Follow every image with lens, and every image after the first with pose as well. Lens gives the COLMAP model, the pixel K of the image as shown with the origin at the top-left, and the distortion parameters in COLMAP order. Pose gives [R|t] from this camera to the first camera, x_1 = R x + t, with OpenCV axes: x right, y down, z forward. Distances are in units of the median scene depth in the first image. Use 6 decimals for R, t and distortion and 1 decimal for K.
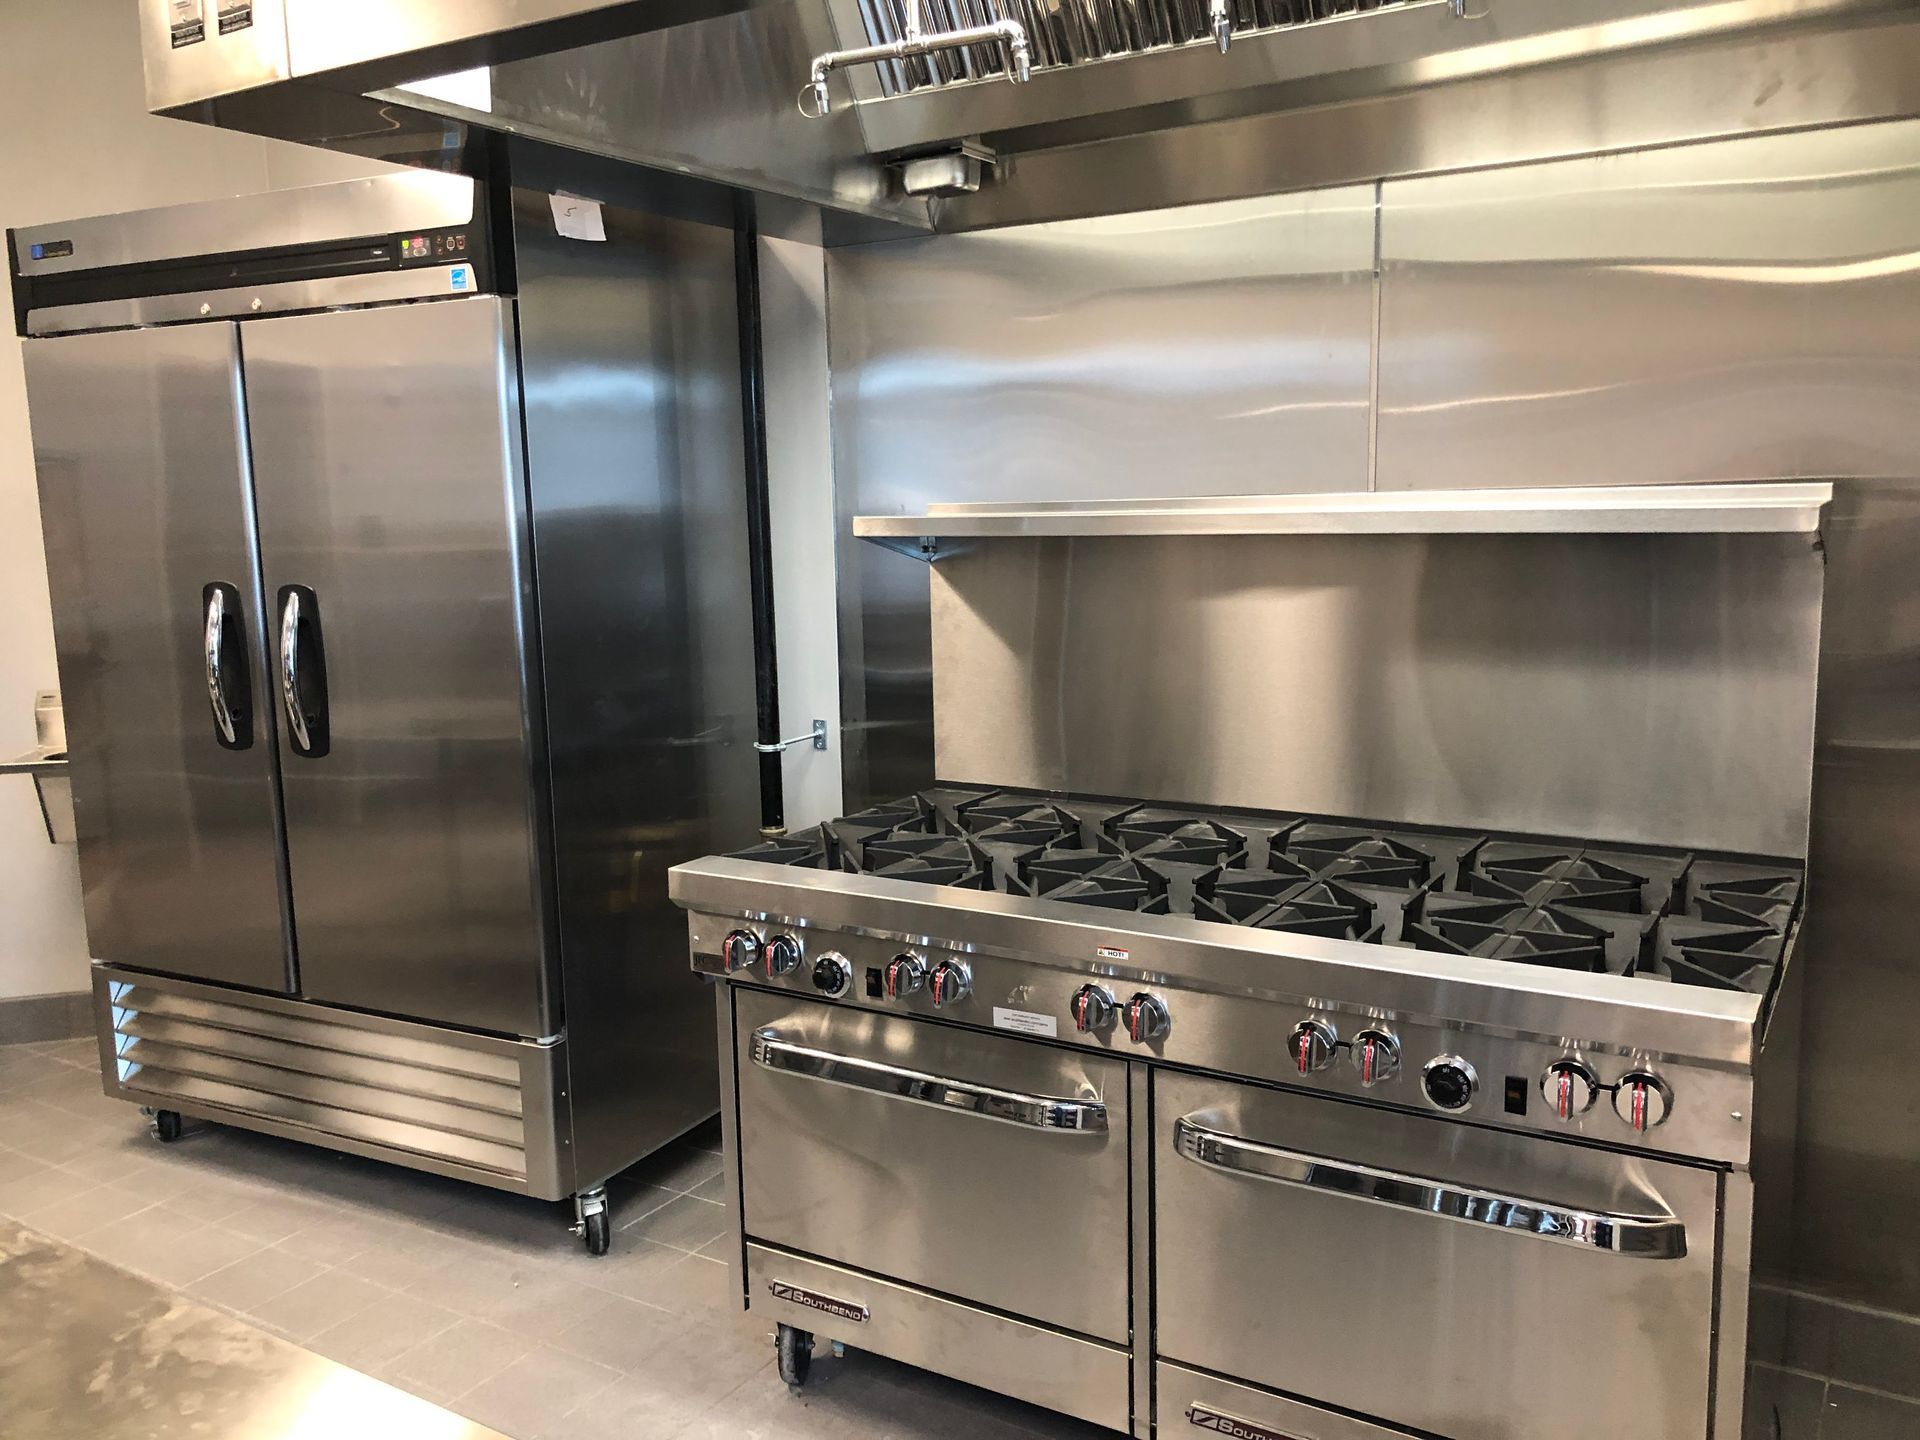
lens RADIAL K [[1609.1, 0, 961.7], [0, 1609.1, 733.2], [0, 0, 1]] dist [0.089455, -0.115729]
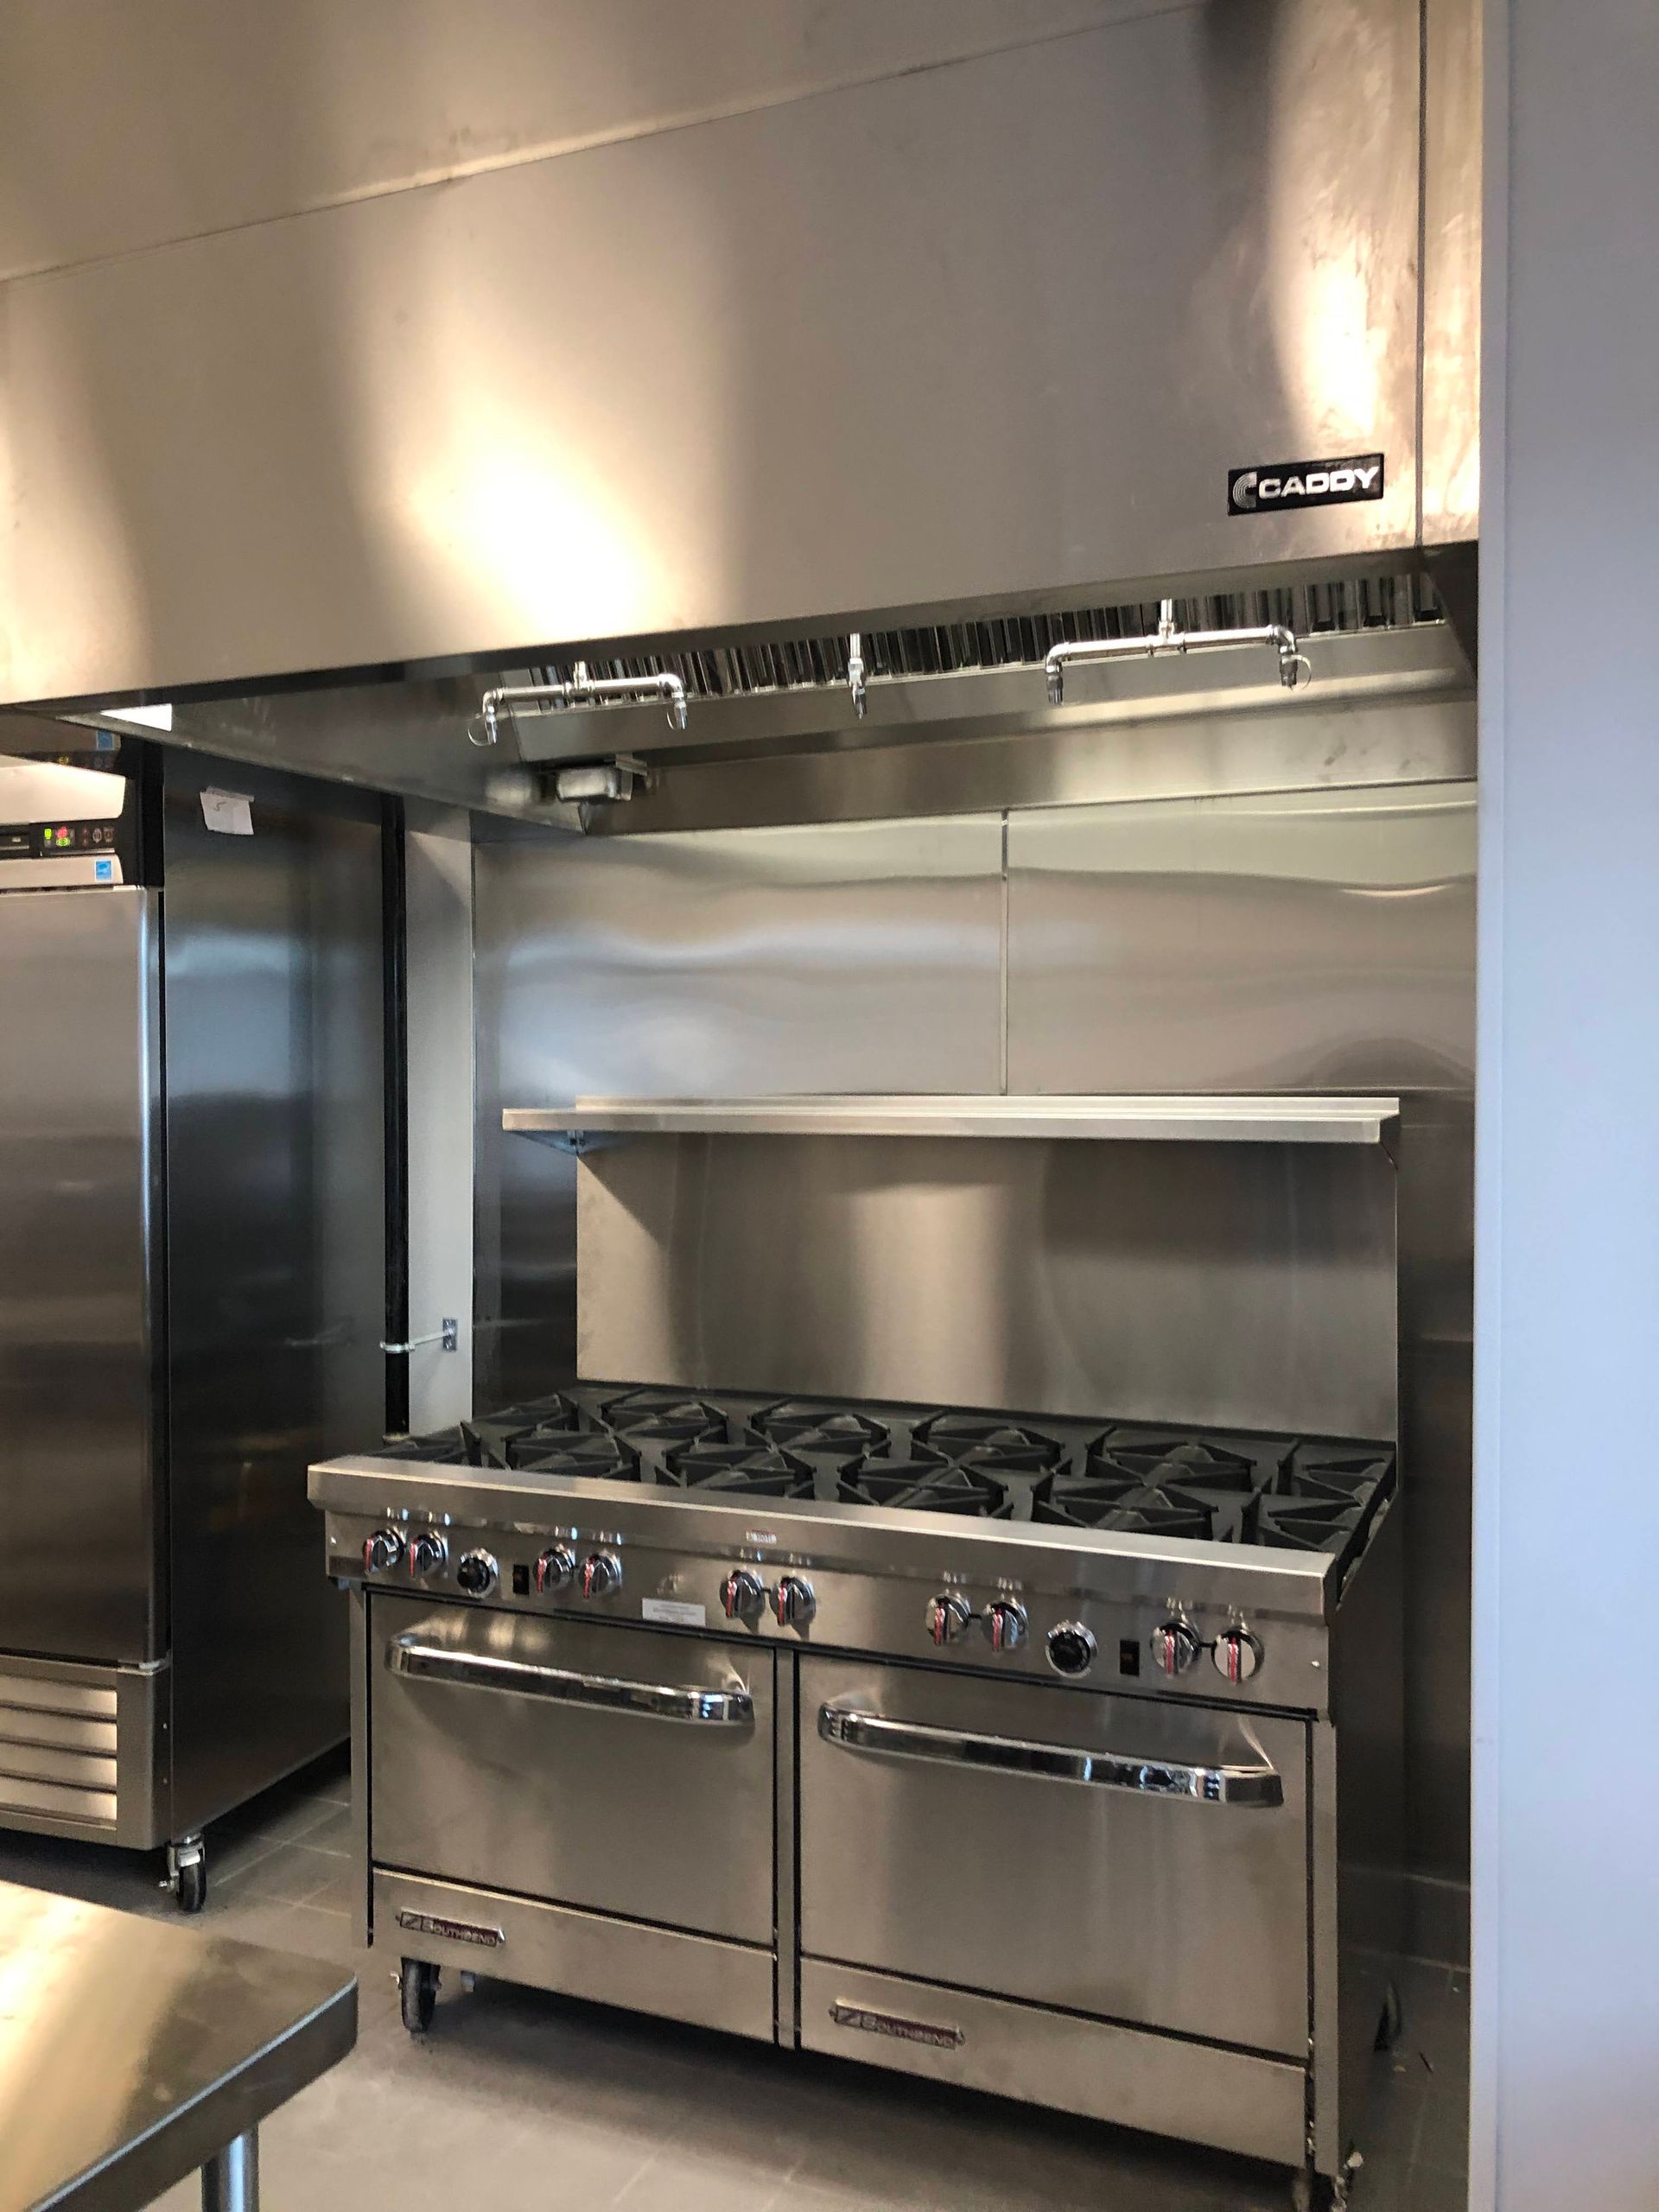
lens RADIAL K [[1846.9, 0, 868.8], [0, 1846.9, 1054.3], [0, 0, 1]] dist [0.001701, 0.040862]
pose [[0.987846, 0.018634, 0.154313, -0.022233], [0.005556, 0.987920, -0.154865, 0.011218], [-0.155335, 0.153840, 0.975810, -0.179232]]
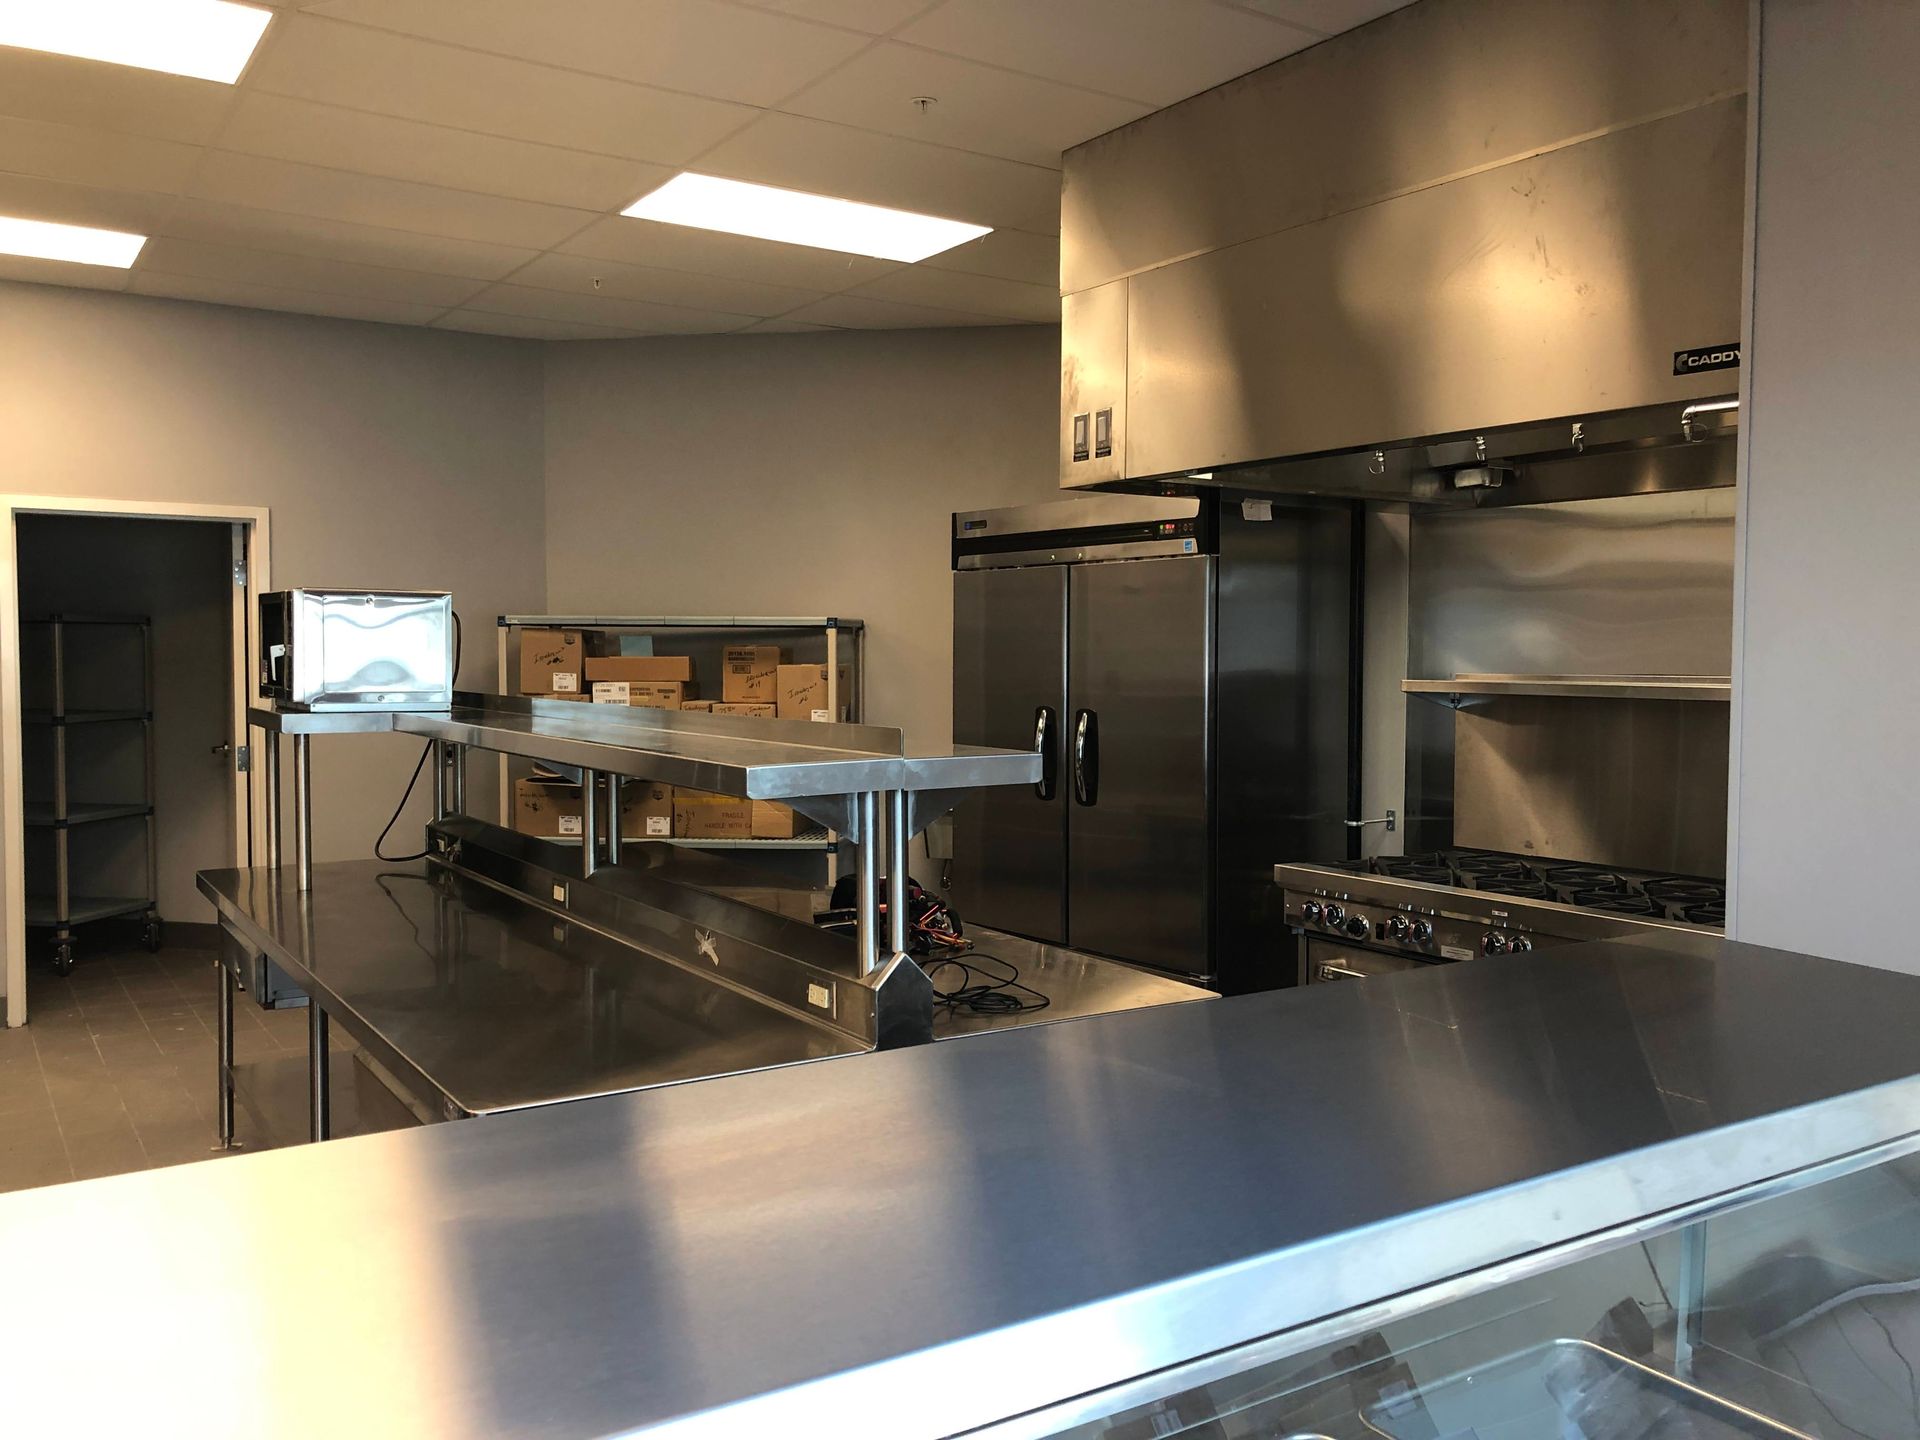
lens RADIAL K [[1568.0, 0, 924.5], [0, 1568.0, 714.3], [0, 0, 1]] dist [0.008185, 0.005705]
pose [[0.901905, 0.042457, -0.429842, 0.215156], [-0.088135, 0.992310, -0.086914, 0.100545], [0.422846, 0.116272, 0.898711, -0.782290]]
